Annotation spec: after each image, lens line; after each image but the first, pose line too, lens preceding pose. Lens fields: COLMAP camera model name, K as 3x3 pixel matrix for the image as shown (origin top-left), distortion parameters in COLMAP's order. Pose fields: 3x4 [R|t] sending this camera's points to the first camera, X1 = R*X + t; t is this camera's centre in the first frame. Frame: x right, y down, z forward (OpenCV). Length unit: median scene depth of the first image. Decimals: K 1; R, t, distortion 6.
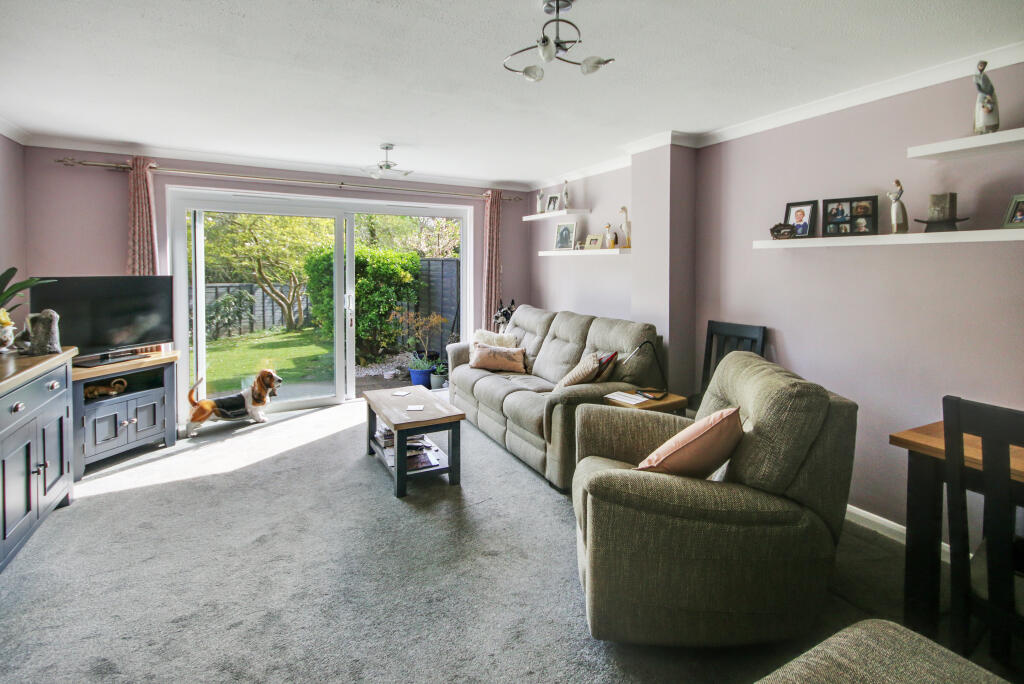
lens RADIAL K [[496.5, 0, 512.0], [0, 496.5, 342.0], [0, 0, 1]] dist [0.021775, 0.000705]
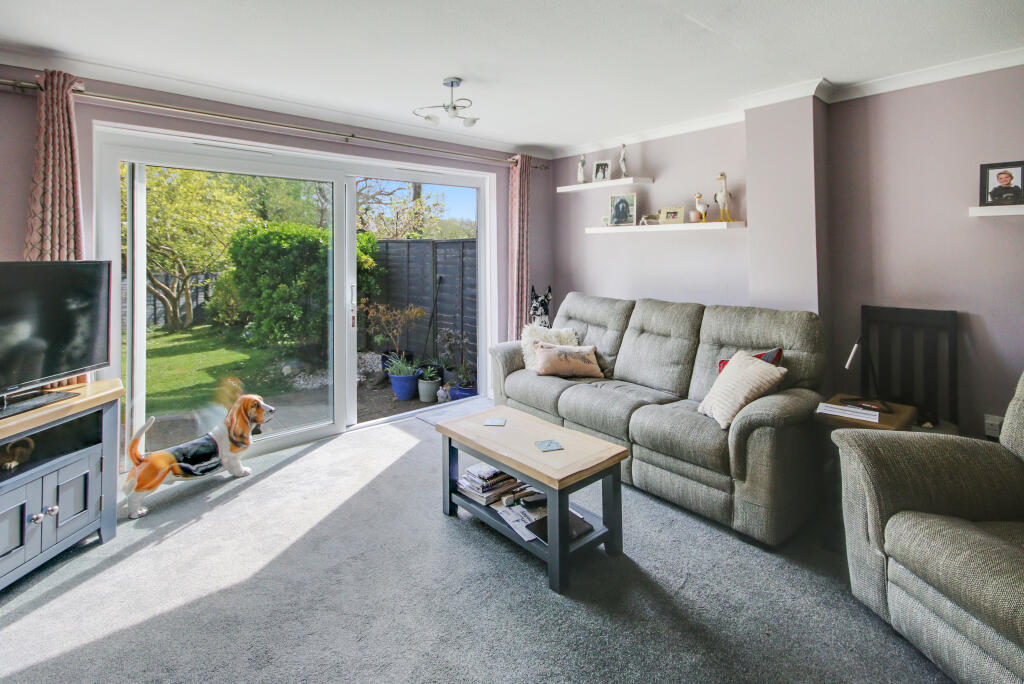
lens RADIAL K [[504.3, 0, 511.2], [0, 504.3, 298.9], [0, 0, 1]] dist [0.023418, -0.000820]
pose [[0.975136, -0.028115, 0.219816, -0.302194], [0.040899, 0.997713, -0.053823, -0.026531], [-0.217800, 0.061475, 0.974055, 0.245426]]
